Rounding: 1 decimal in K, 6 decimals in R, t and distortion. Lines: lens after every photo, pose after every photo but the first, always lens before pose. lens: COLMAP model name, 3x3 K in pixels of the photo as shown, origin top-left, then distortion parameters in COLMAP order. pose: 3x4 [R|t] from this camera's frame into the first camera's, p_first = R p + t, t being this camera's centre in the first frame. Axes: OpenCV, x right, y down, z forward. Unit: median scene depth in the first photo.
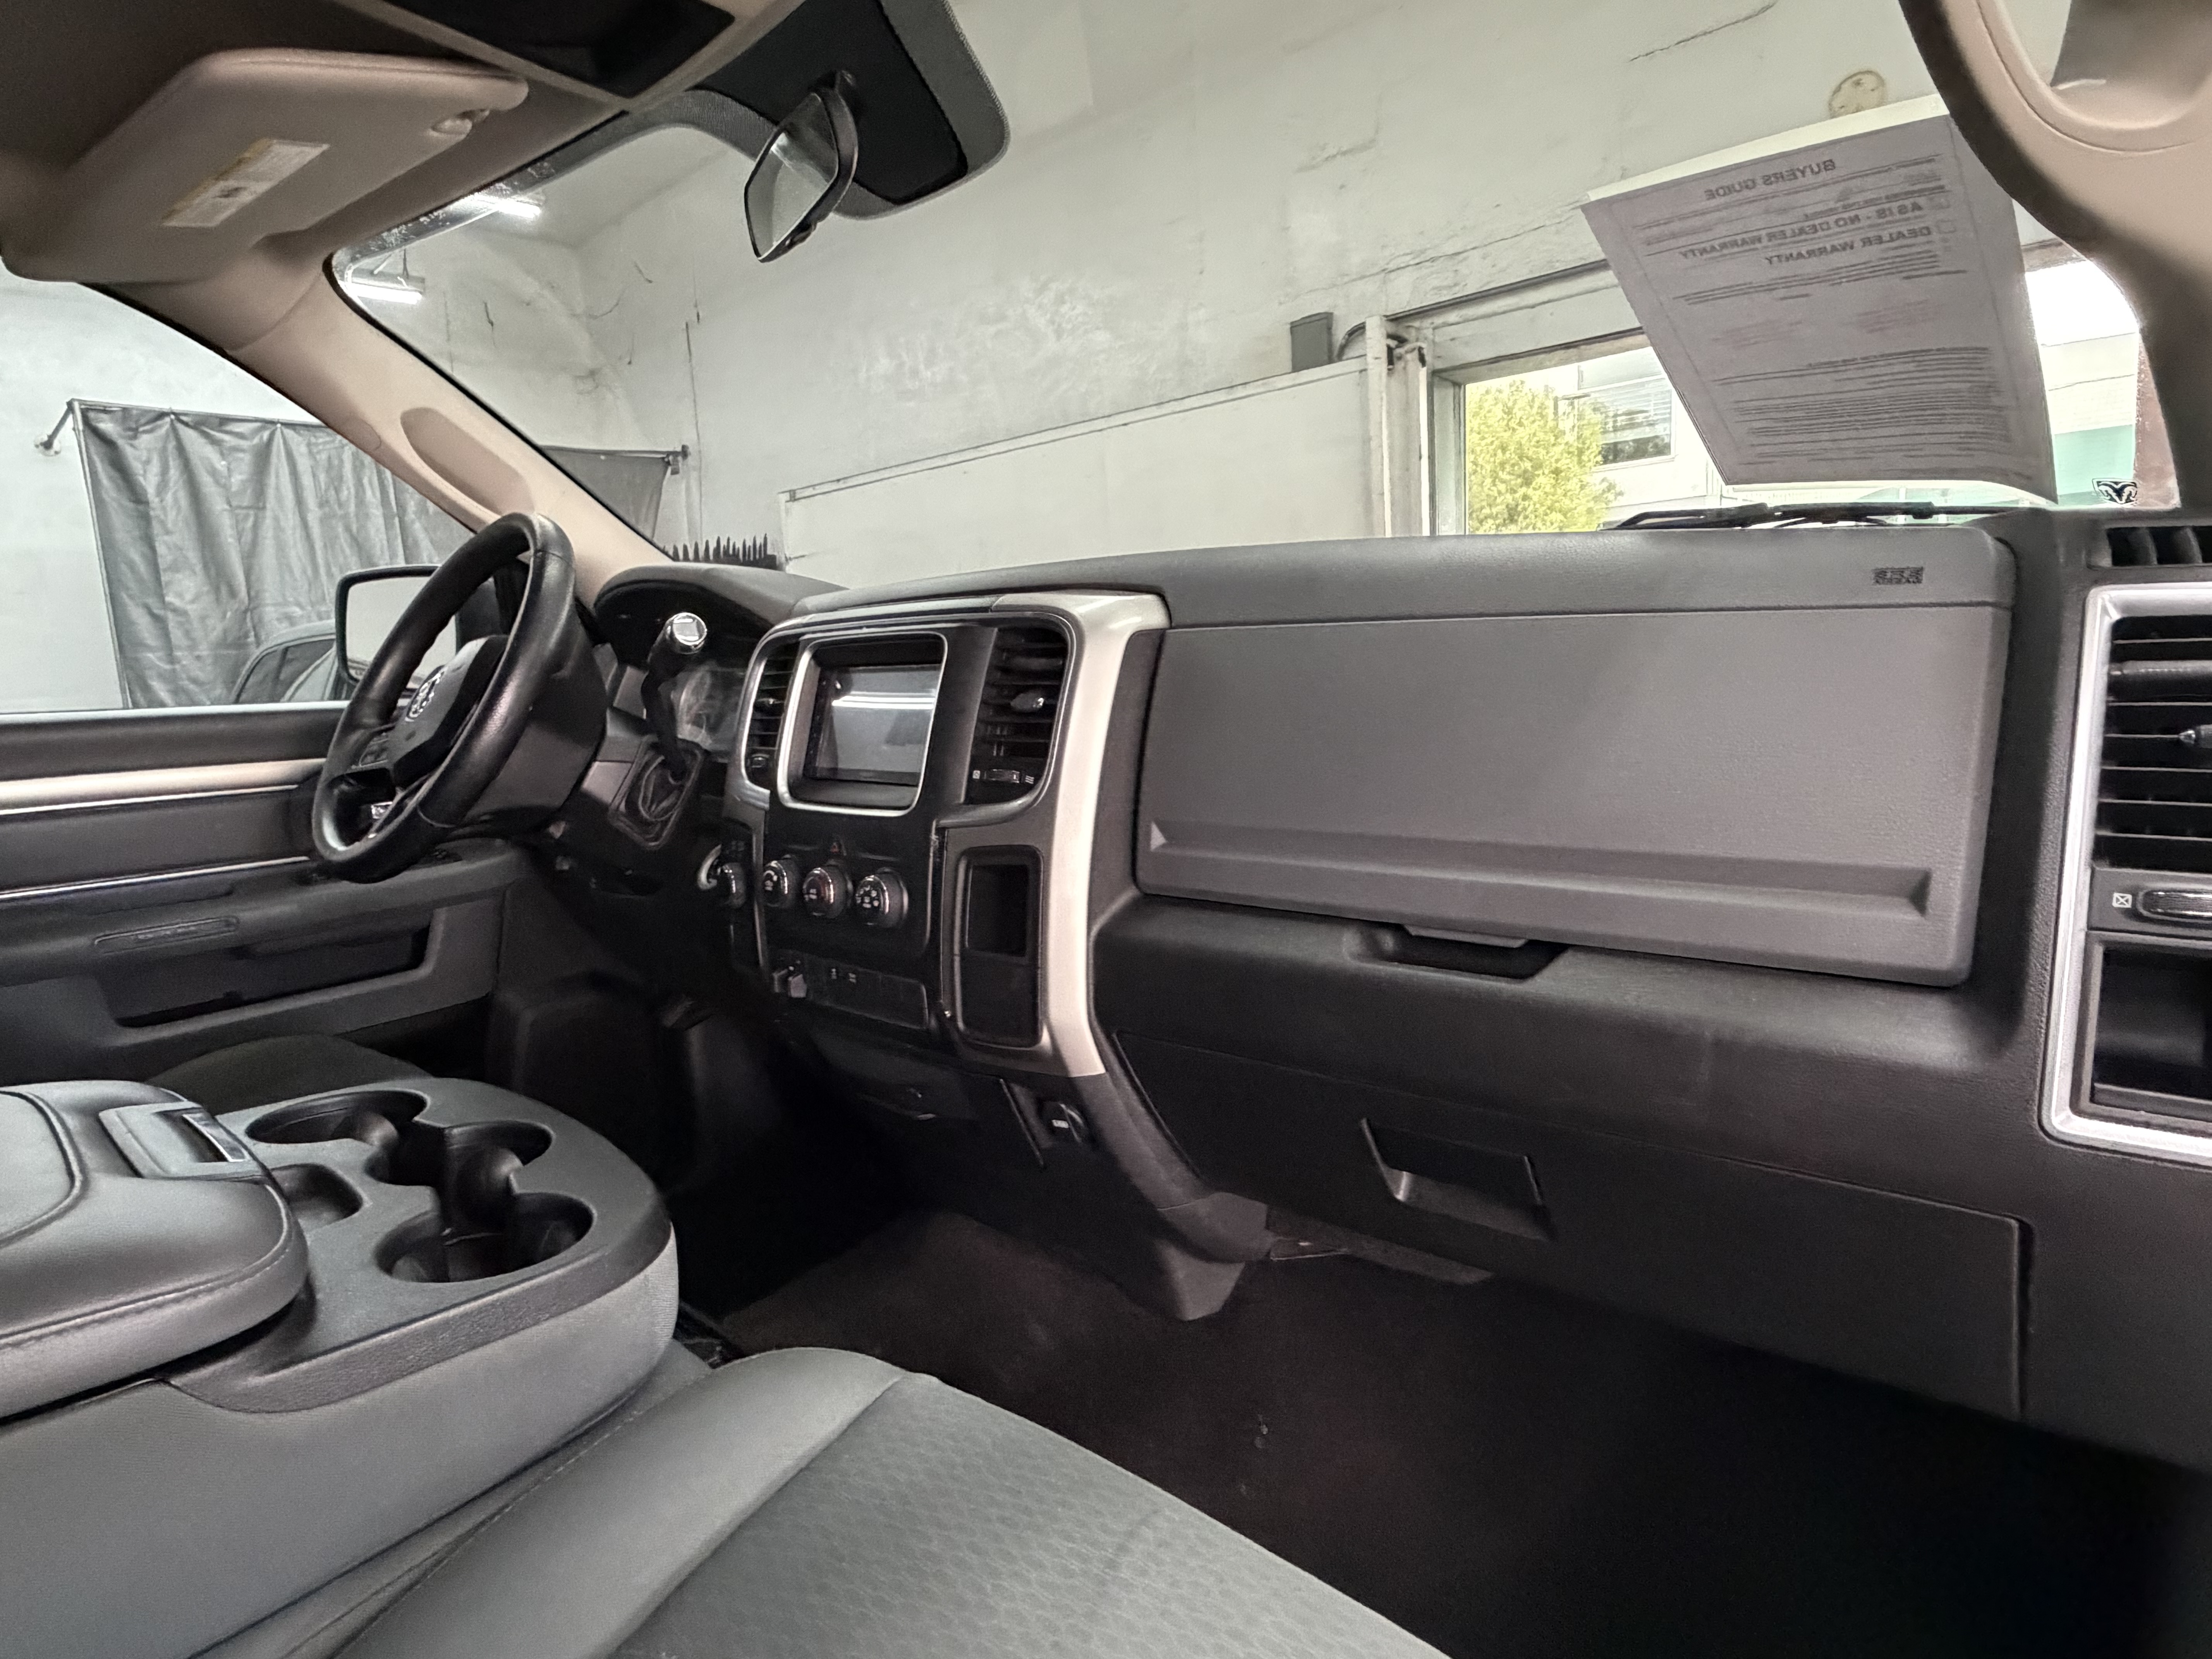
lens RADIAL K [[1173.7, 0, 1095.8], [0, 1173.7, 839.4], [0, 0, 1]] dist [0.005704, -0.002560]
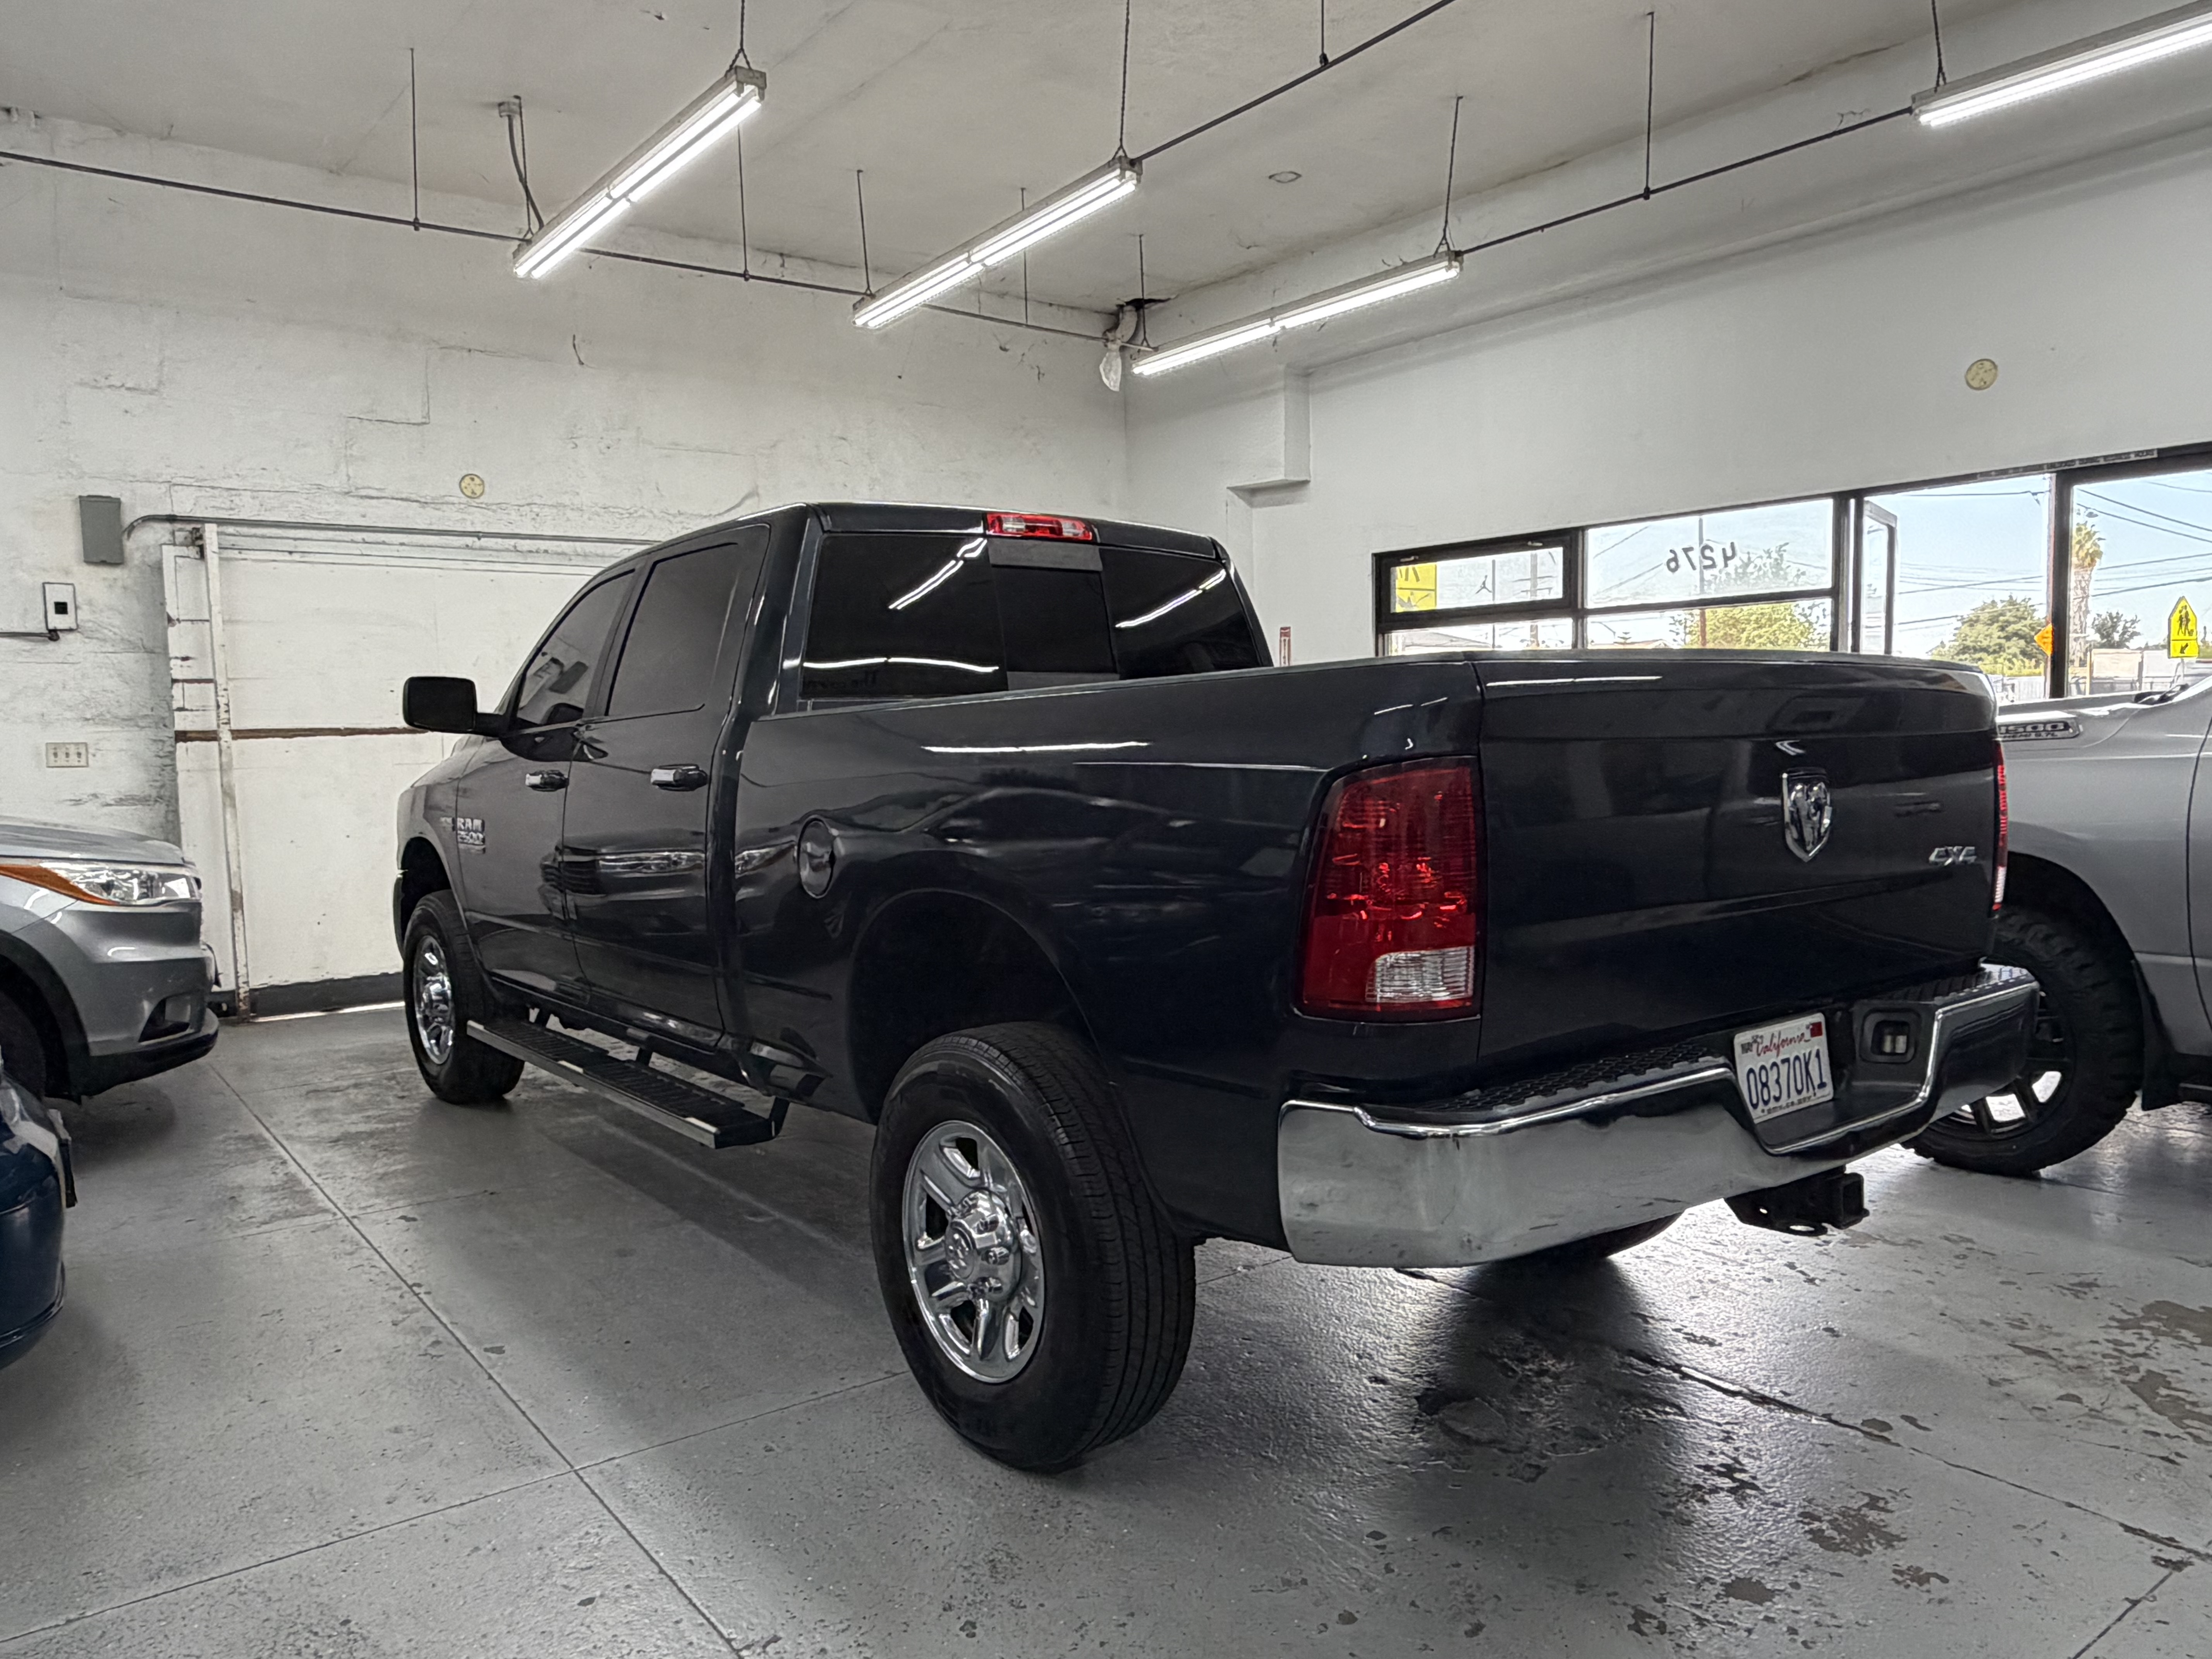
lens RADIAL K [[1548.1, 0, 1116.2], [0, 1548.1, 829.1], [0, 0, 1]] dist [0.009666, -0.010931]
pose [[0.168421, -0.004510, 0.985705, -3.616948], [0.169260, 0.985269, -0.024412, 0.365453], [-0.971074, 0.170952, 0.166704, -0.773091]]
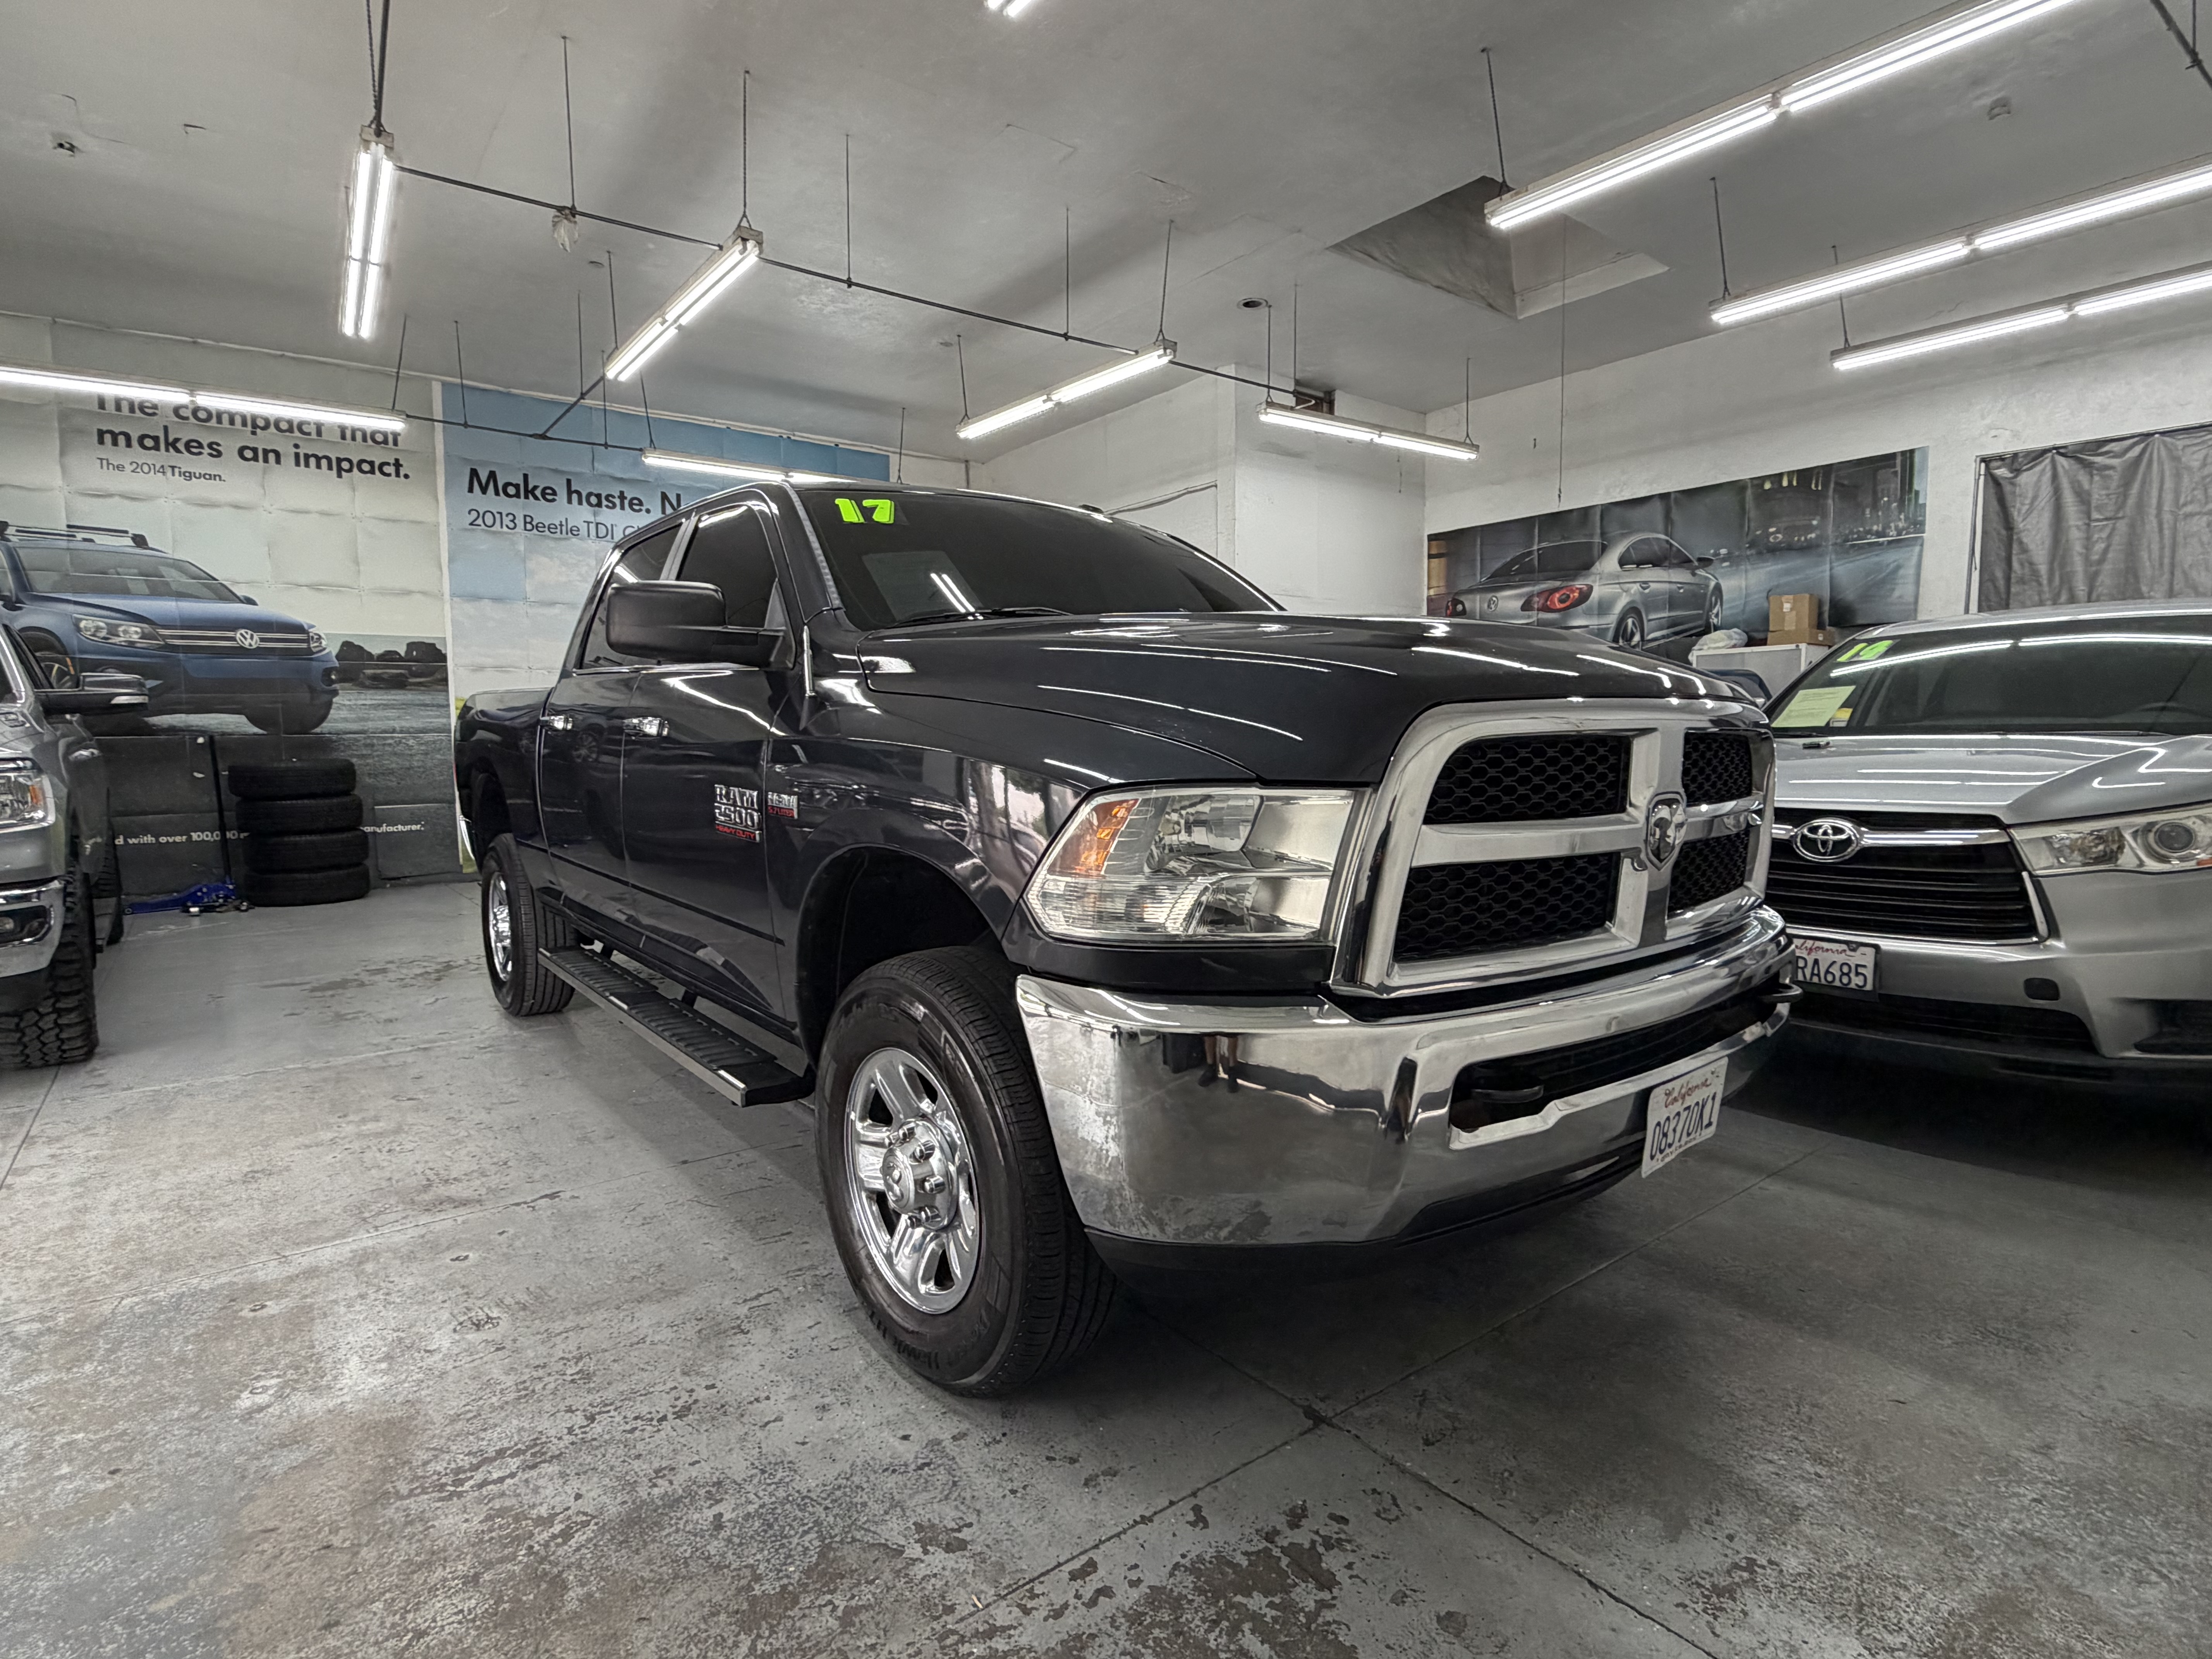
lens RADIAL K [[1173.7, 0, 1105.4], [0, 1173.7, 821.8], [0, 0, 1]] dist [0.005704, -0.002560]
pose [[-0.172141, 0.138152, -0.975337, 2.085712], [-0.139252, 0.976761, 0.162931, -0.209540], [0.975180, 0.163865, -0.148903, 1.137502]]
